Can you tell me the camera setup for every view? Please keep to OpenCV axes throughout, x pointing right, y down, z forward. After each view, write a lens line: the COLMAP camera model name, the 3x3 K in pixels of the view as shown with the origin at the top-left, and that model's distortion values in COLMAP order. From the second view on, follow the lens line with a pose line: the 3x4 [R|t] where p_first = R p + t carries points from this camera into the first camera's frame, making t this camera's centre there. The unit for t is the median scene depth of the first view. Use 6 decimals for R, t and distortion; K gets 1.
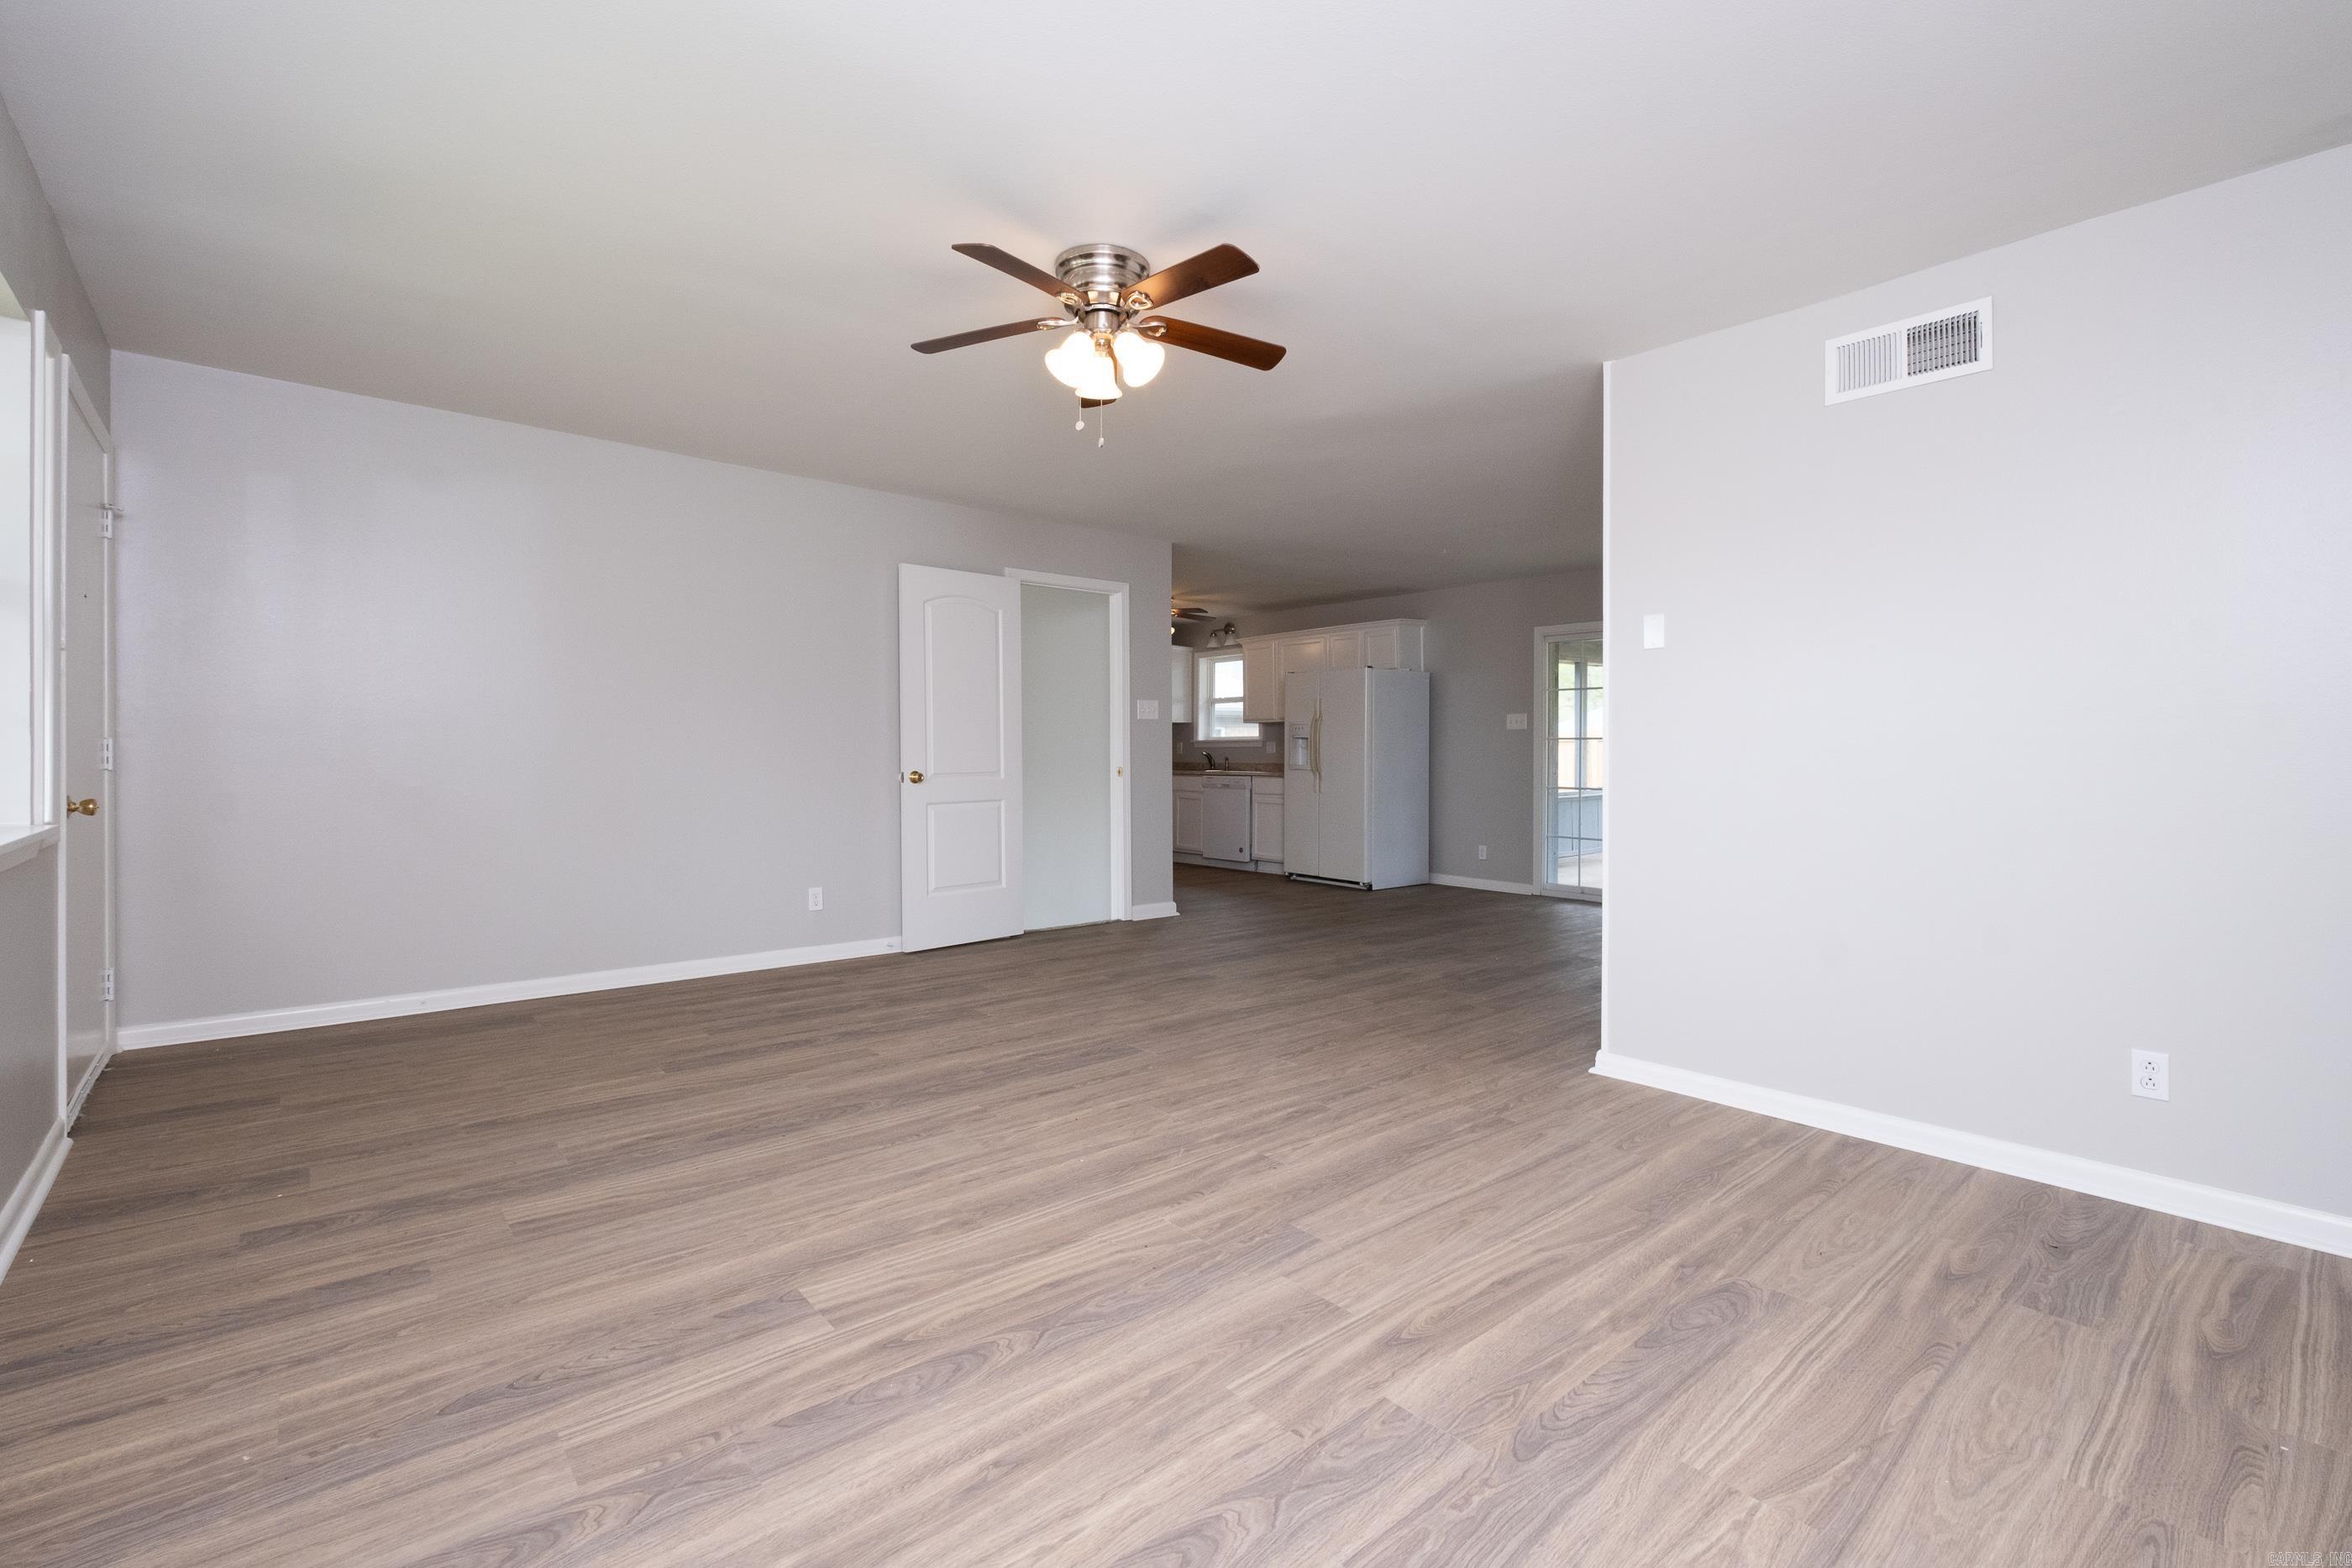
lens RADIAL K [[1026.8, 0, 1166.1], [0, 1026.8, 753.1], [0, 0, 1]] dist [0.001728, -0.000258]
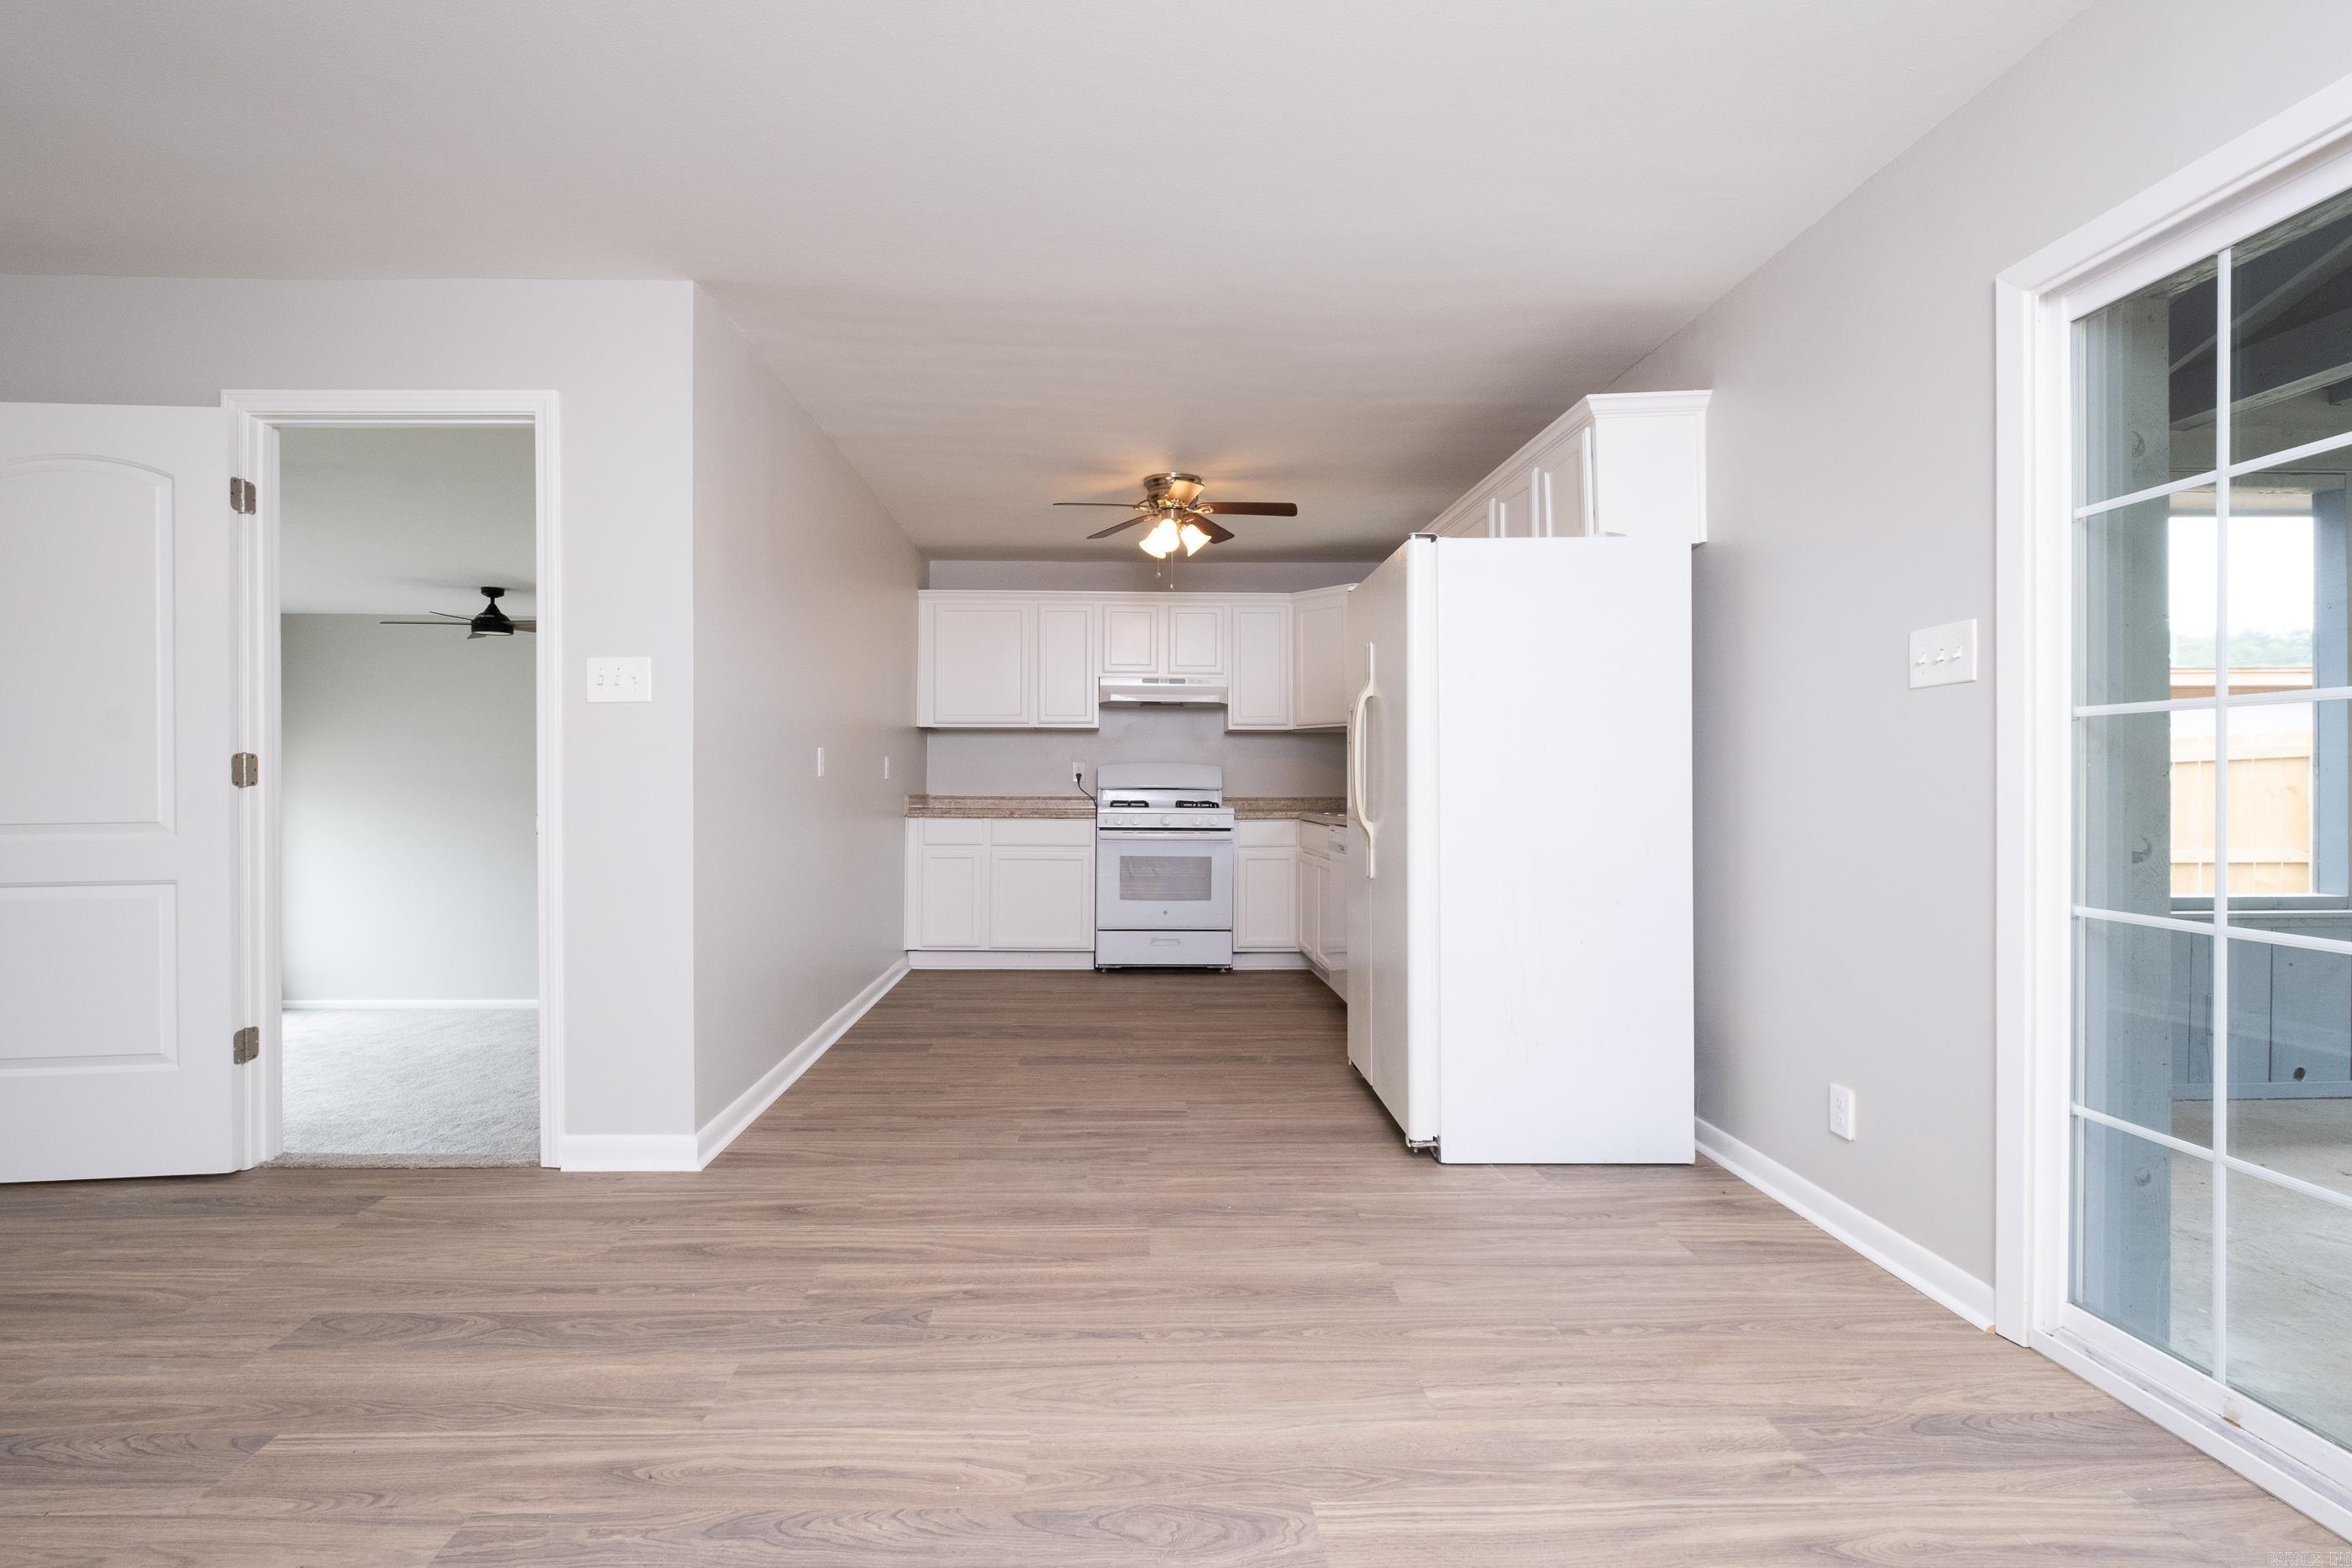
lens RADIAL K [[1050.4, 0, 1128.8], [0, 1050.4, 786.9], [0, 0, 1]] dist [-0.001595, -0.000610]
pose [[0.774276, -0.002653, -0.632843, 0.816224], [0.004313, 0.999990, 0.001085, 0.006579], [0.632834, -0.003569, 0.774280, 1.542493]]
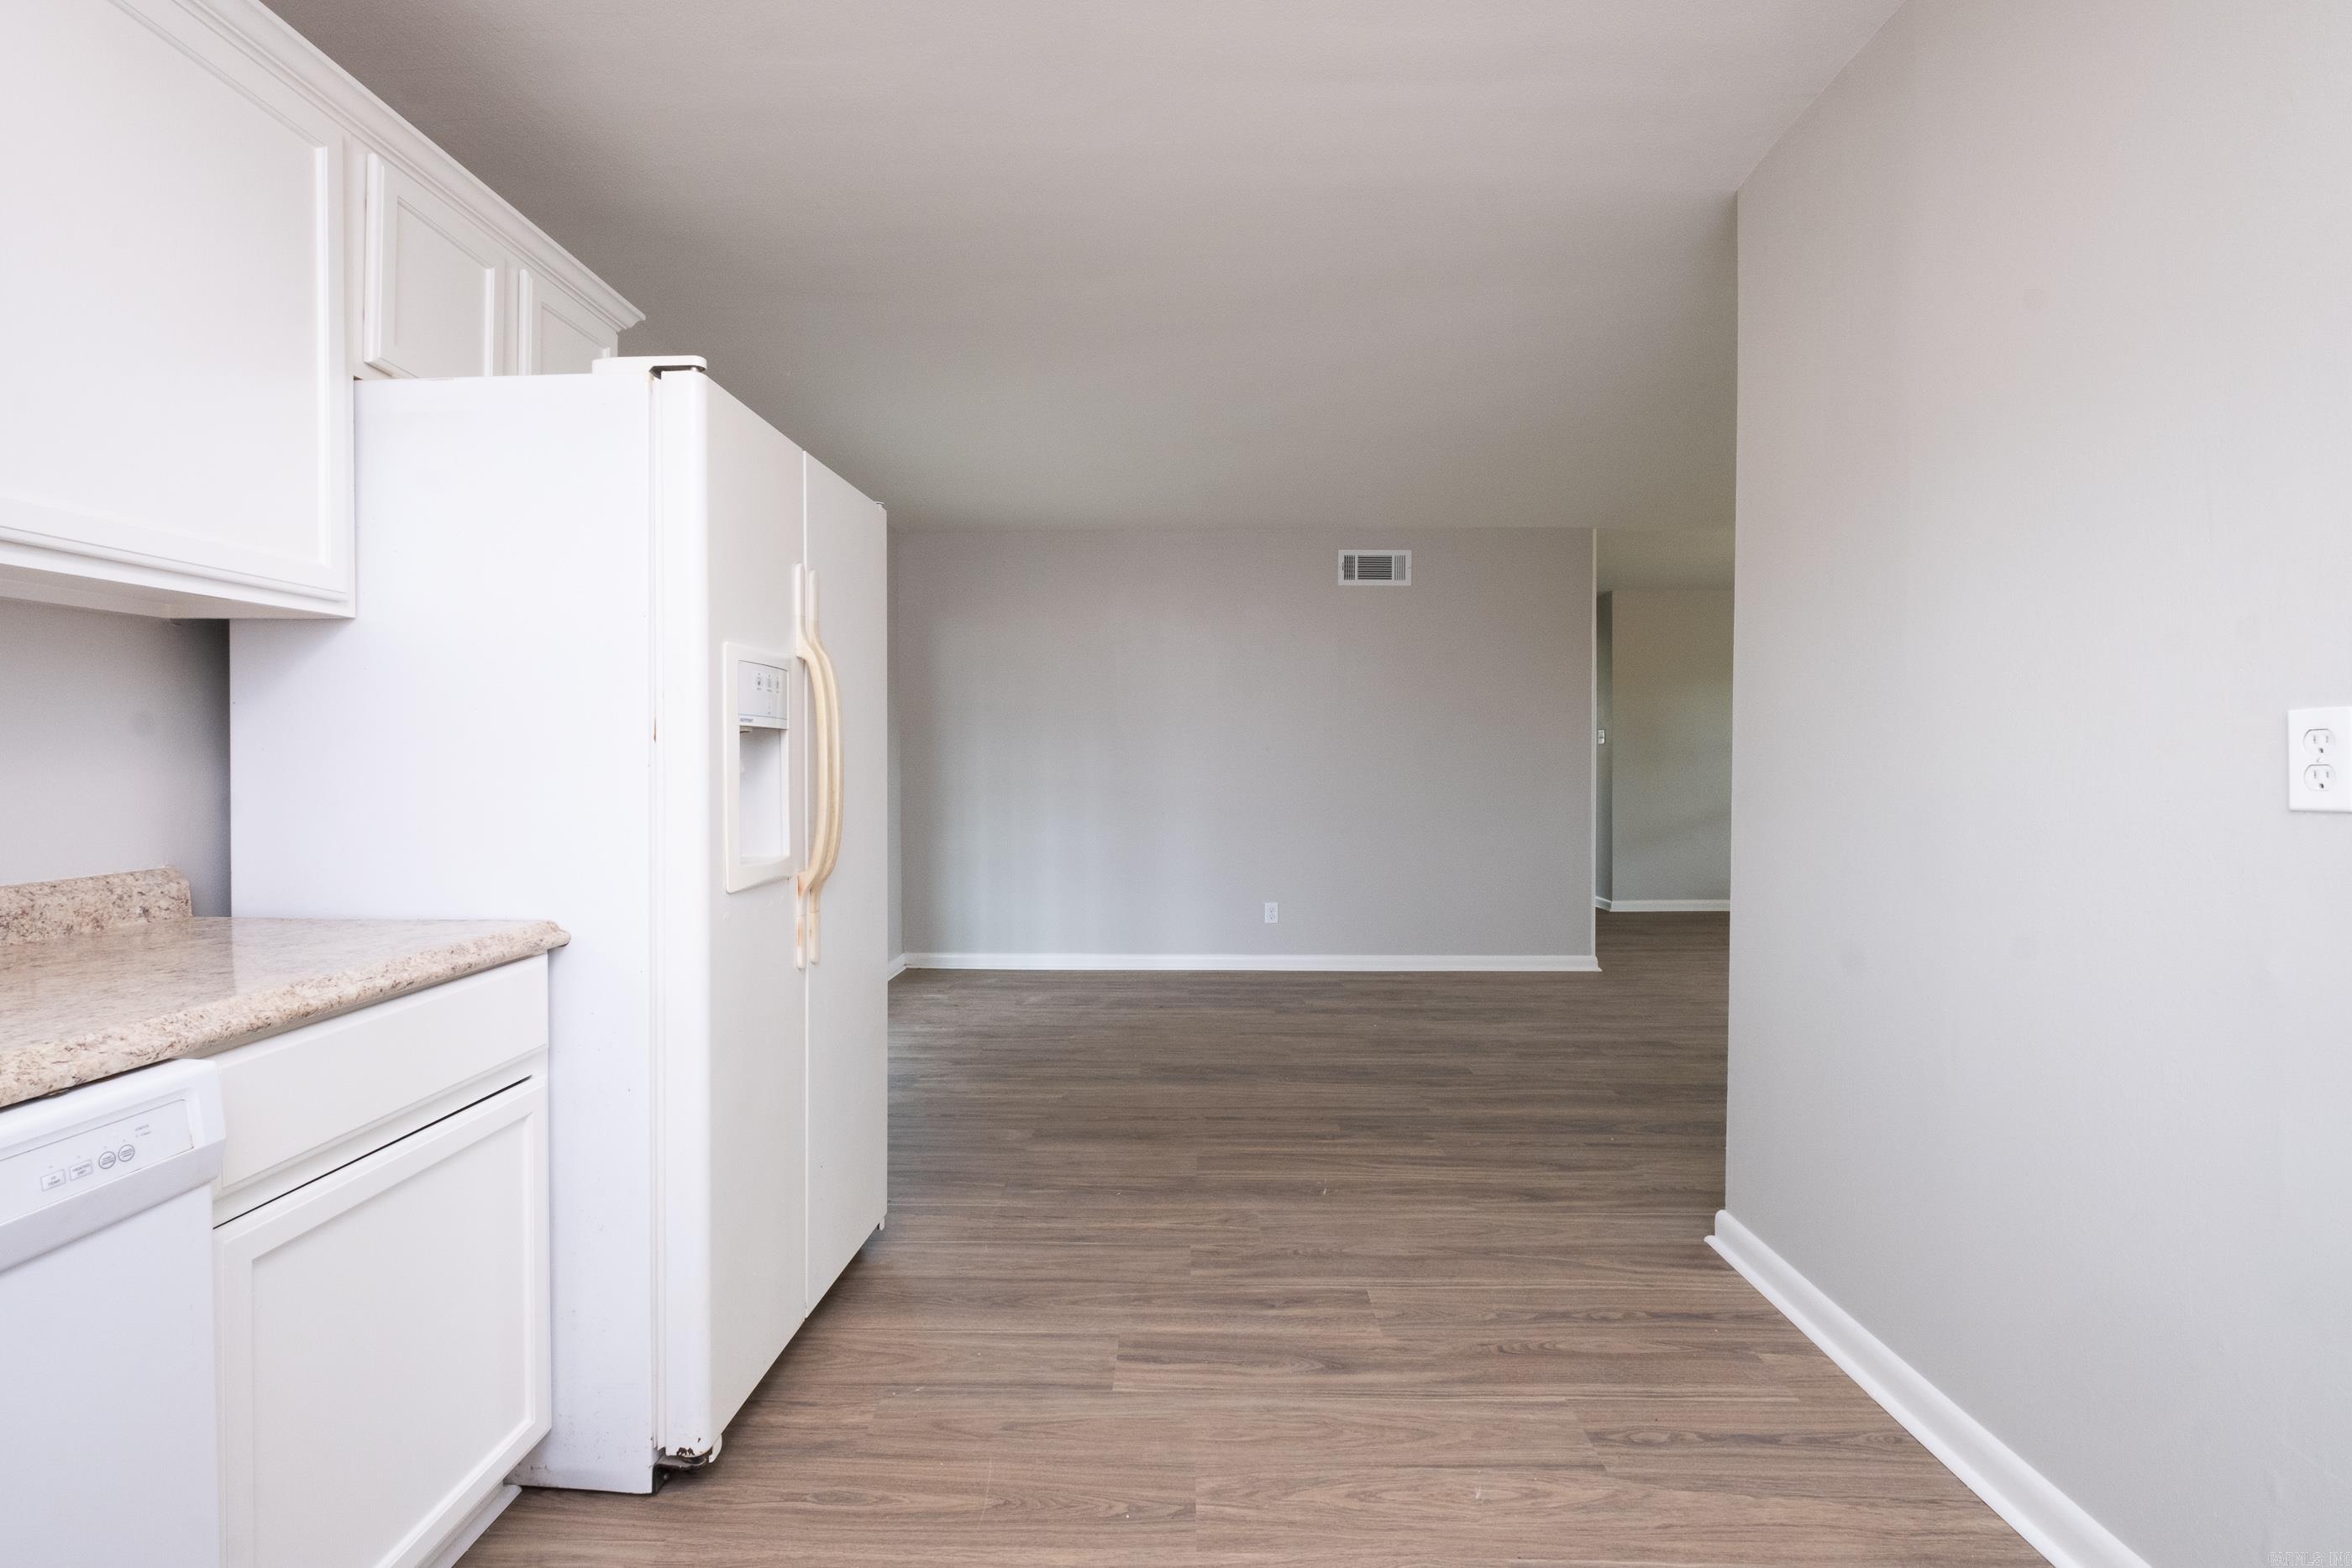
lens RADIAL K [[1055.7, 0, 1170.4], [0, 1055.7, 757.4], [0, 0, 1]] dist [0.002409, -0.000317]
pose [[-0.750528, -0.003618, 0.660829, -0.178024], [-0.003043, 0.999993, 0.002018, -0.024796], [-0.660832, -0.000496, -0.750534, 2.764129]]
